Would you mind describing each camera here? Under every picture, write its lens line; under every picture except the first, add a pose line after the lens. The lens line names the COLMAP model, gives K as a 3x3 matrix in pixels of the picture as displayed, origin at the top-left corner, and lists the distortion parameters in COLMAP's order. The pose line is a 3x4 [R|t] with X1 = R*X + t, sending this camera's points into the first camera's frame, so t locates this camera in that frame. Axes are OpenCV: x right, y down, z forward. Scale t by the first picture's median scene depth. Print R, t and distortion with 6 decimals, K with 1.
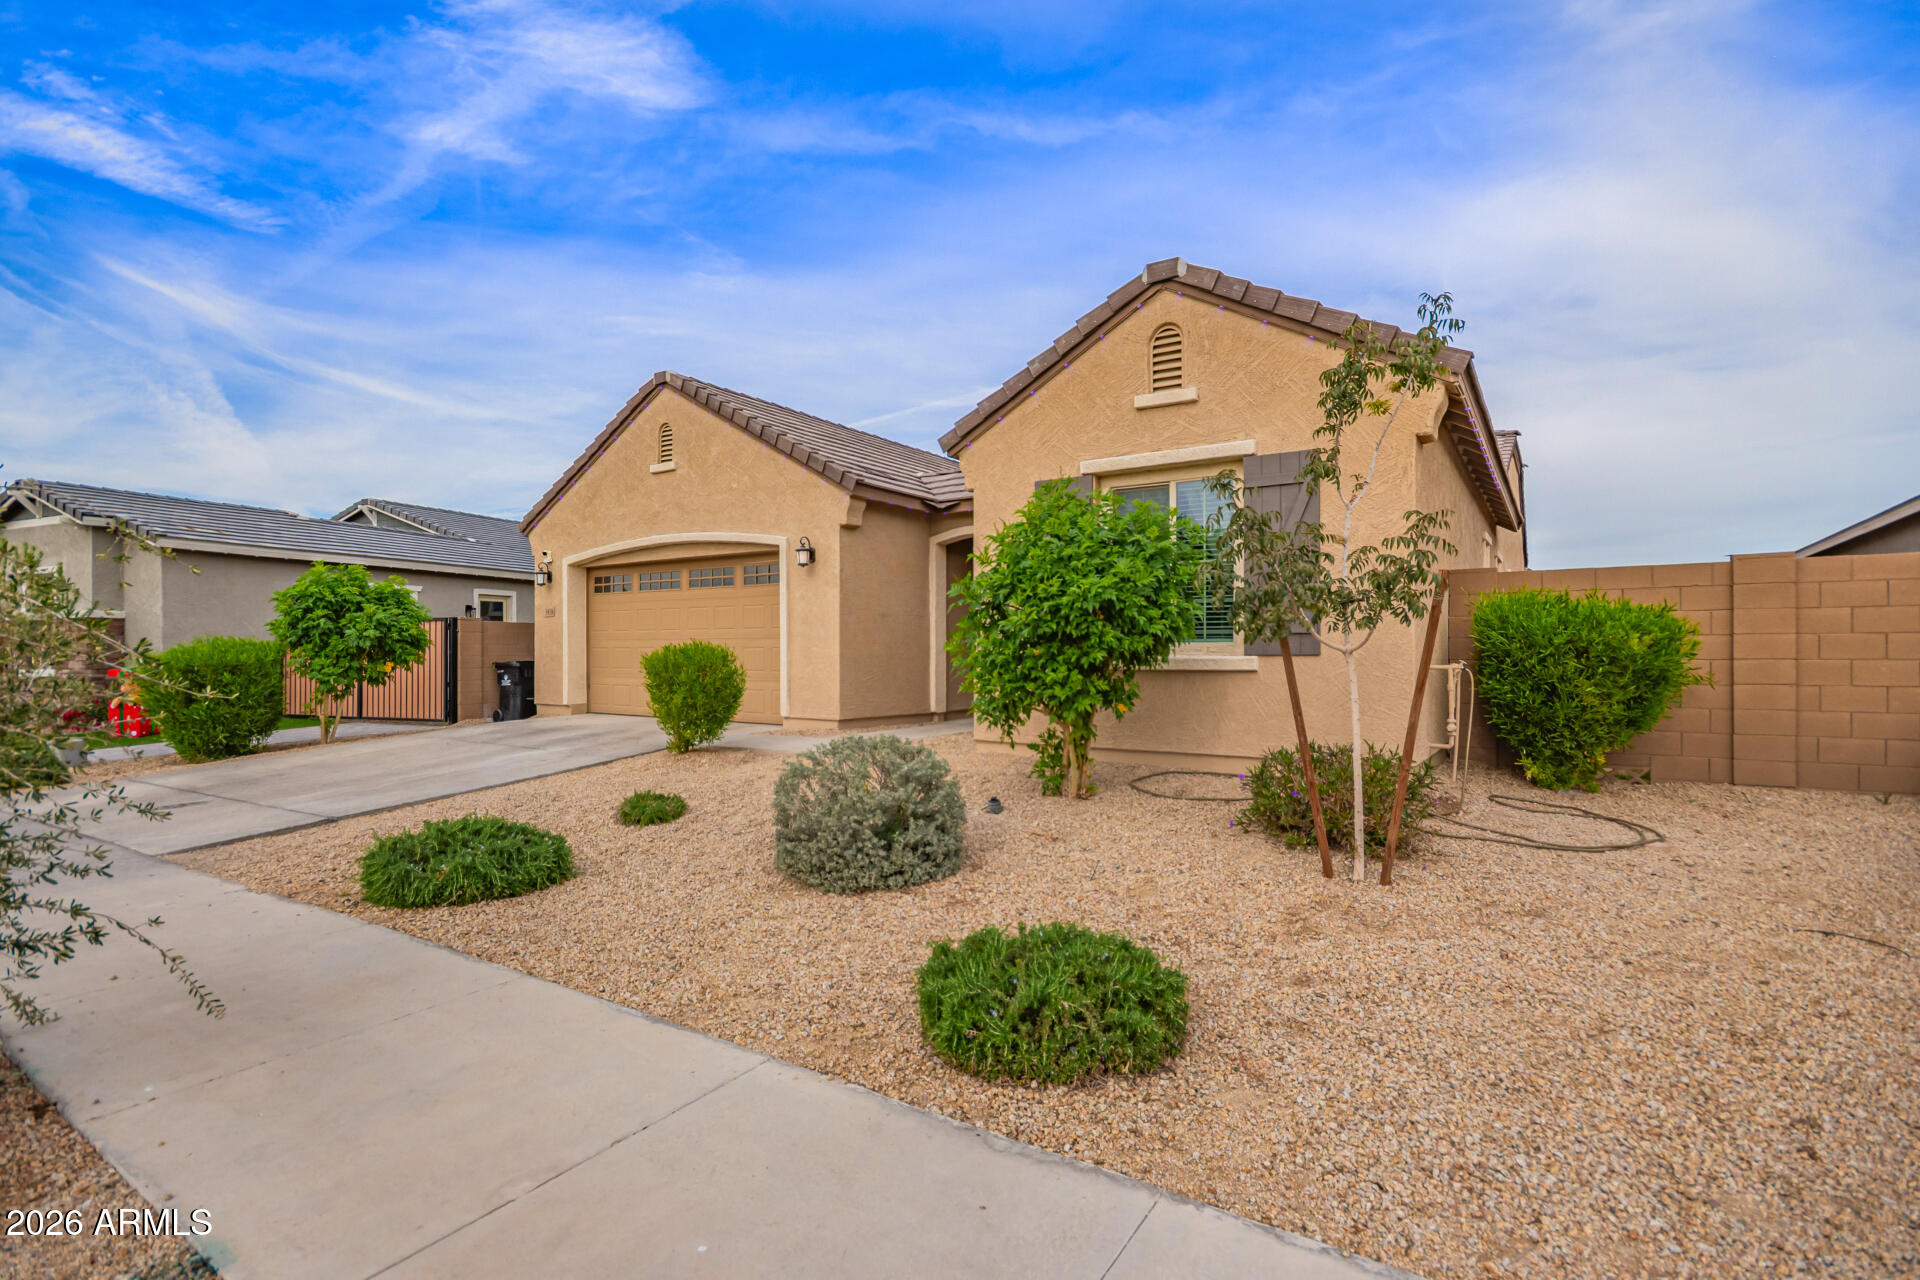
lens RADIAL K [[892.4, 0, 957.7], [0, 892.4, 636.3], [0, 0, 1]] dist [0.000674, 0.002155]
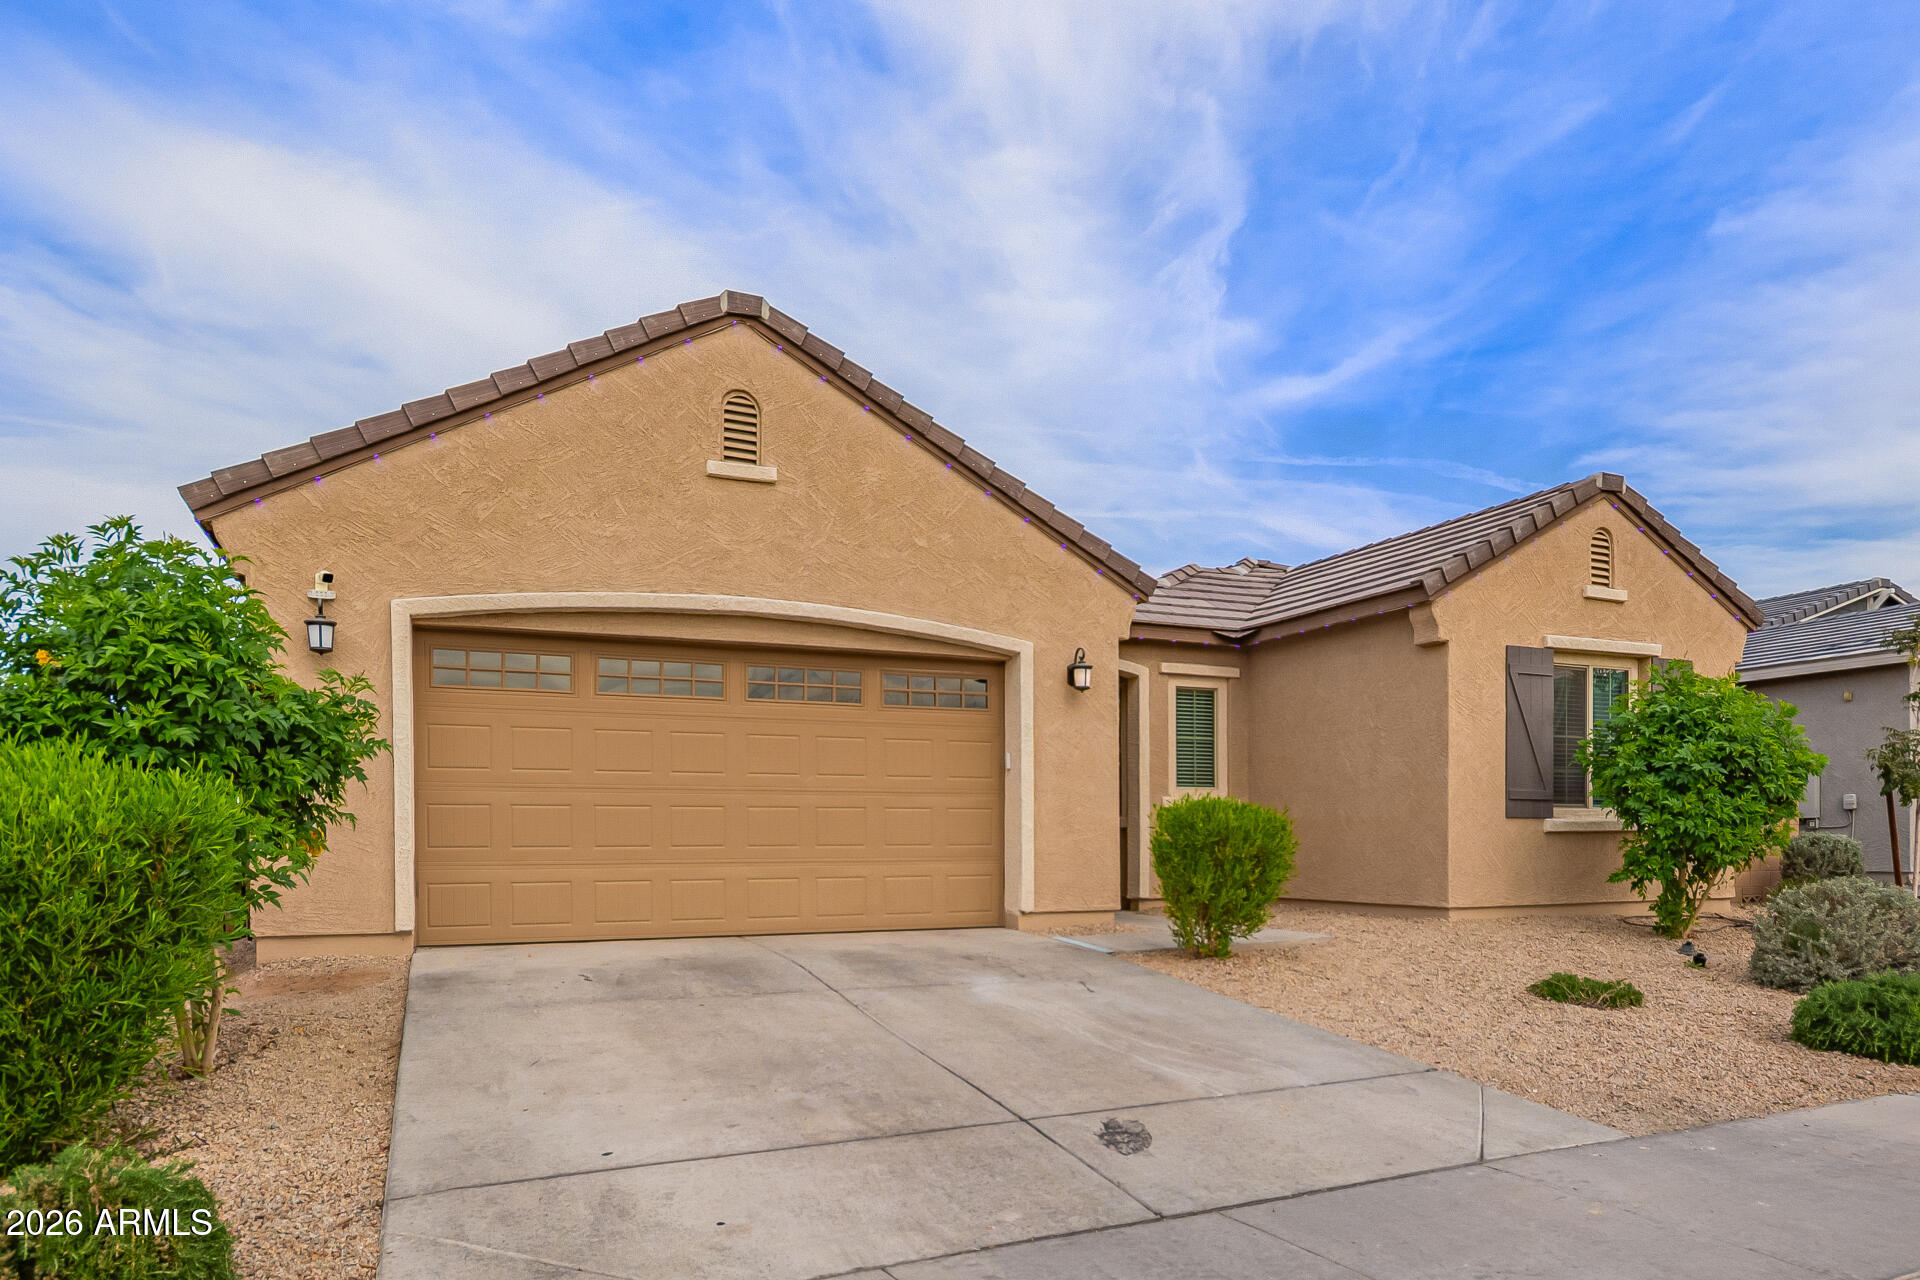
lens RADIAL K [[1237.6, 0, 1032.2], [0, 1237.6, 832.9], [0, 0, 1]] dist [-0.014180, 0.006787]
pose [[0.528848, 0.000885, 0.848716, -0.949131], [-0.011001, 0.999923, 0.005813, 0.024864], [-0.848645, -0.012411, 0.528817, 0.494963]]
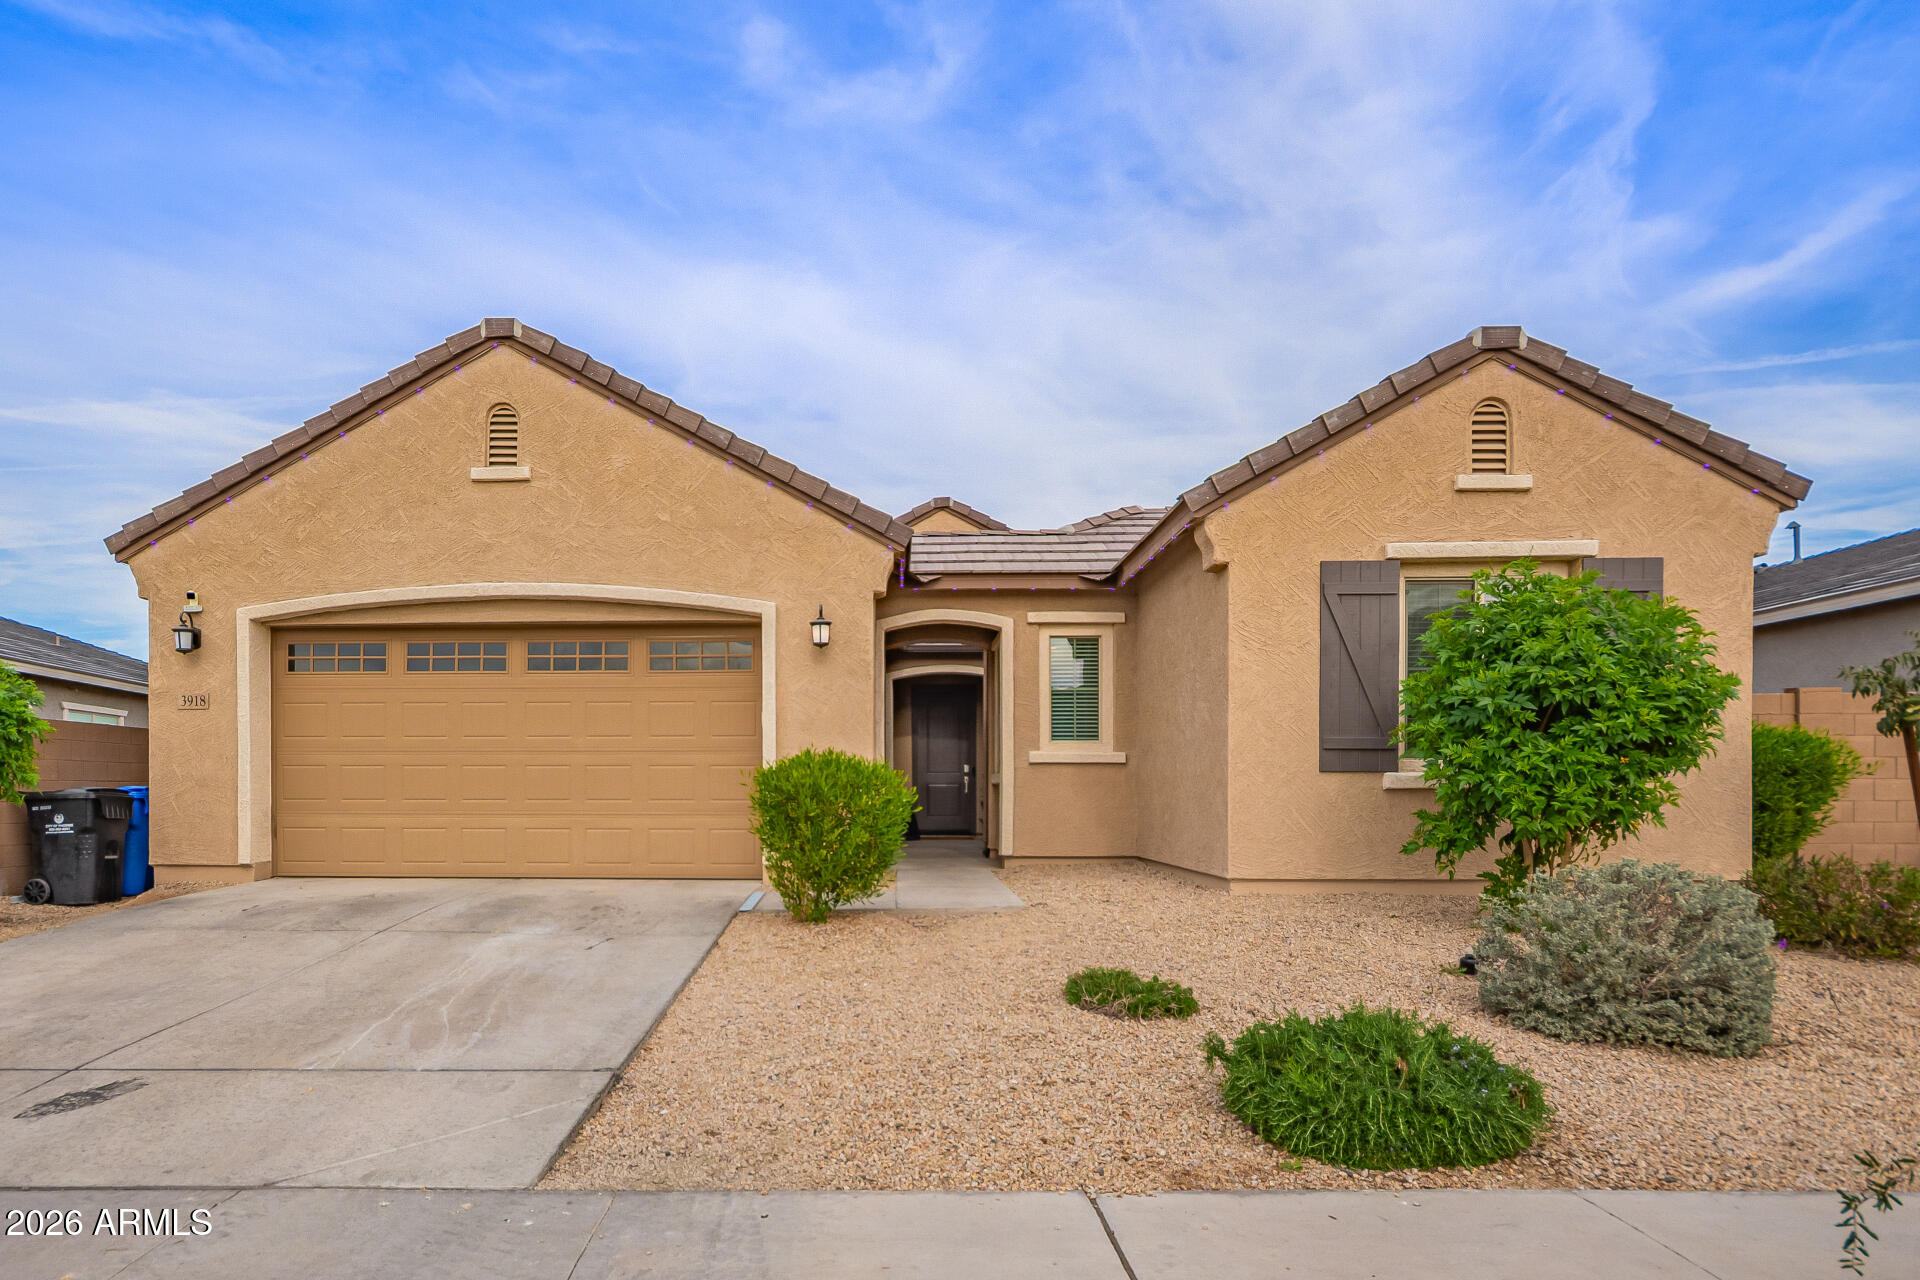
lens RADIAL K [[1111.9, 0, 839.3], [0, 1111.9, 793.4], [0, 0, 1]] dist [-0.005885, 0.001071]
pose [[0.864683, 0.000912, 0.502317, -0.560131], [-0.009159, 0.999861, 0.013951, 0.021339], [-0.502235, -0.016664, 0.864571, 0.231694]]
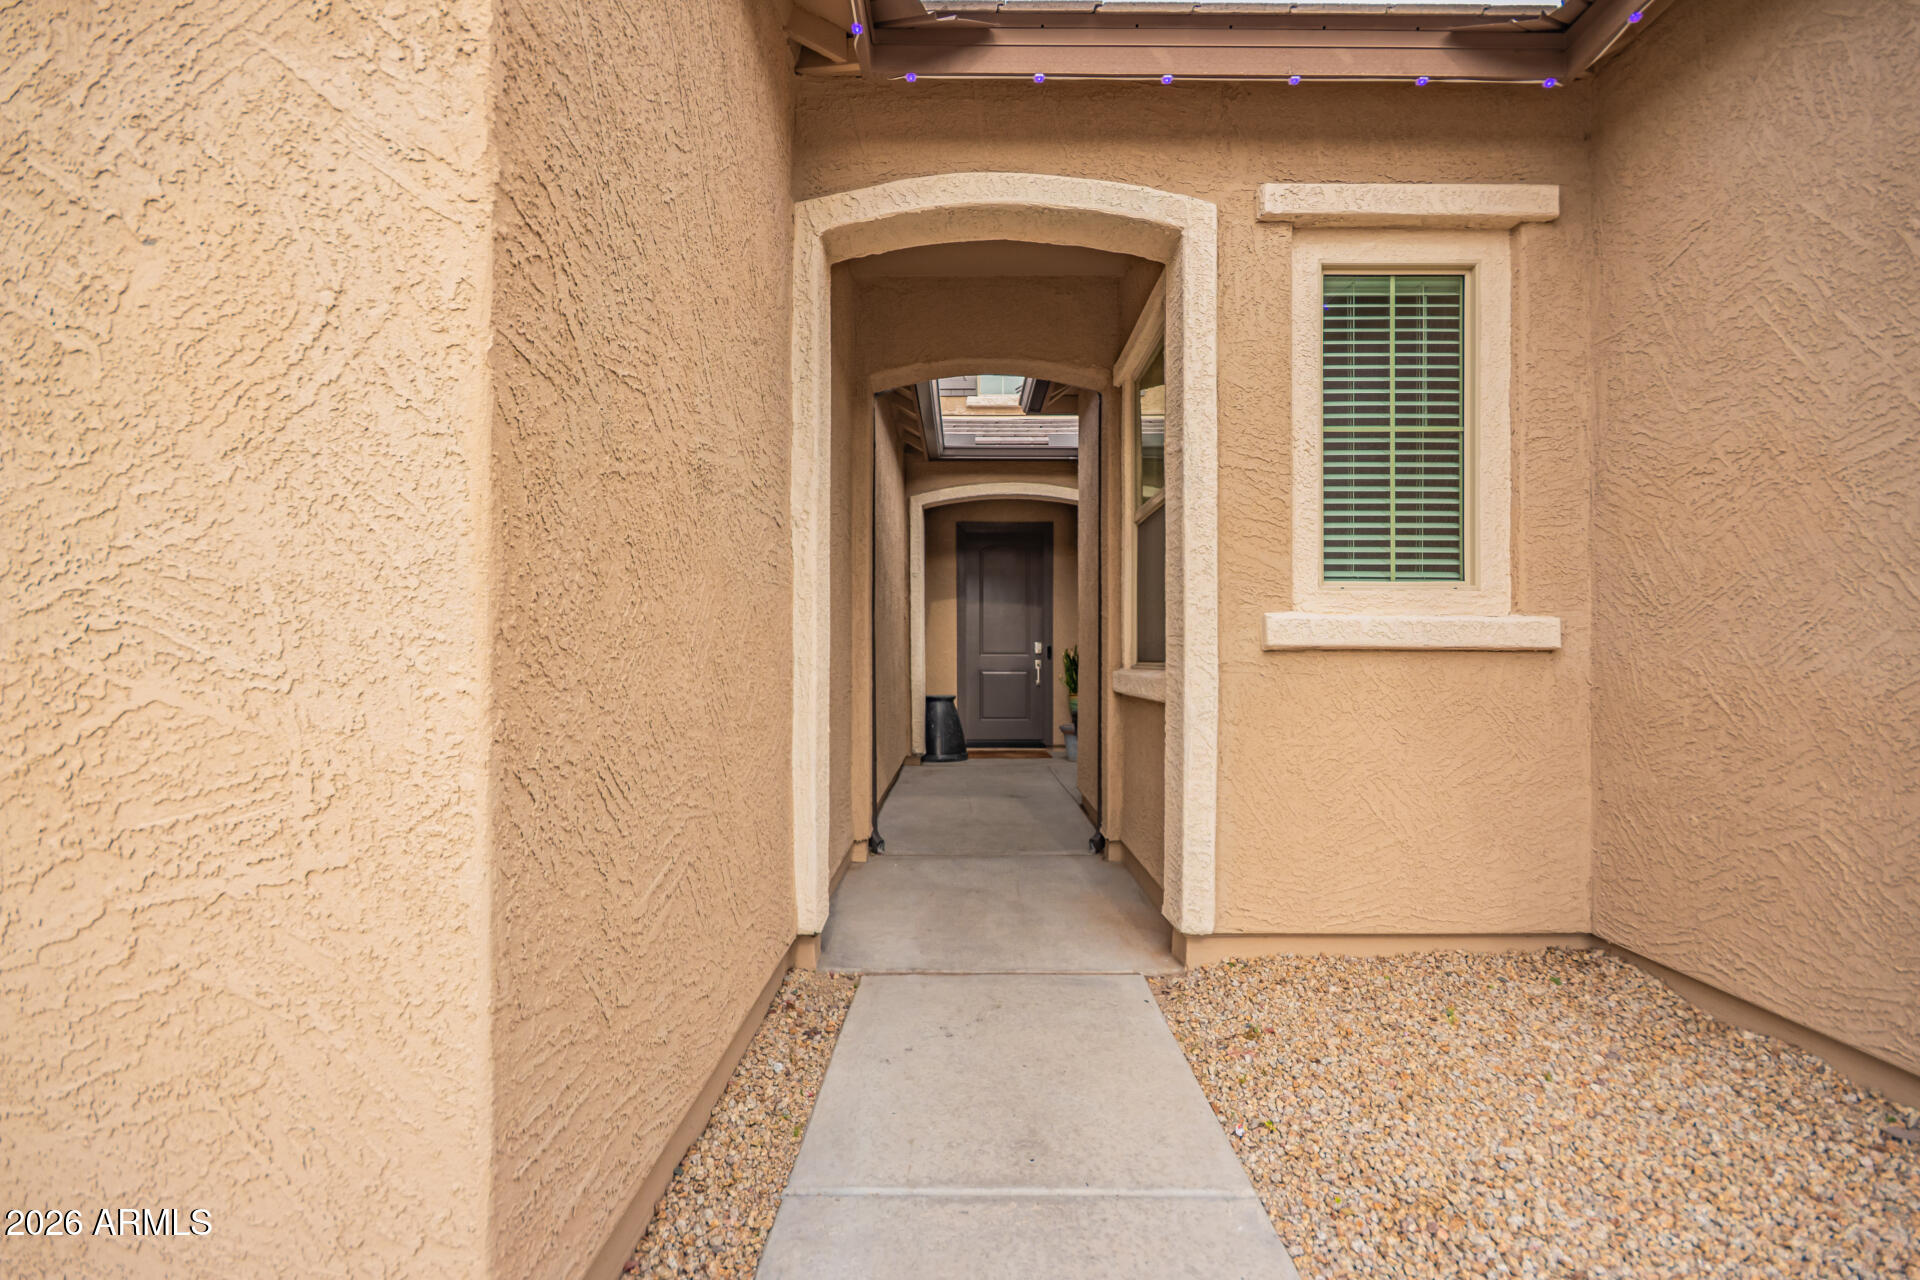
lens RADIAL K [[892.4, 0, 975.9], [0, 892.4, 657.2], [0, 0, 1]] dist [0.000674, 0.002155]
pose [[0.832365, 0.003148, 0.554219, -0.135483], [-0.010676, 0.999889, 0.010355, 0.007603], [-0.554125, -0.014536, 0.832306, 0.826136]]
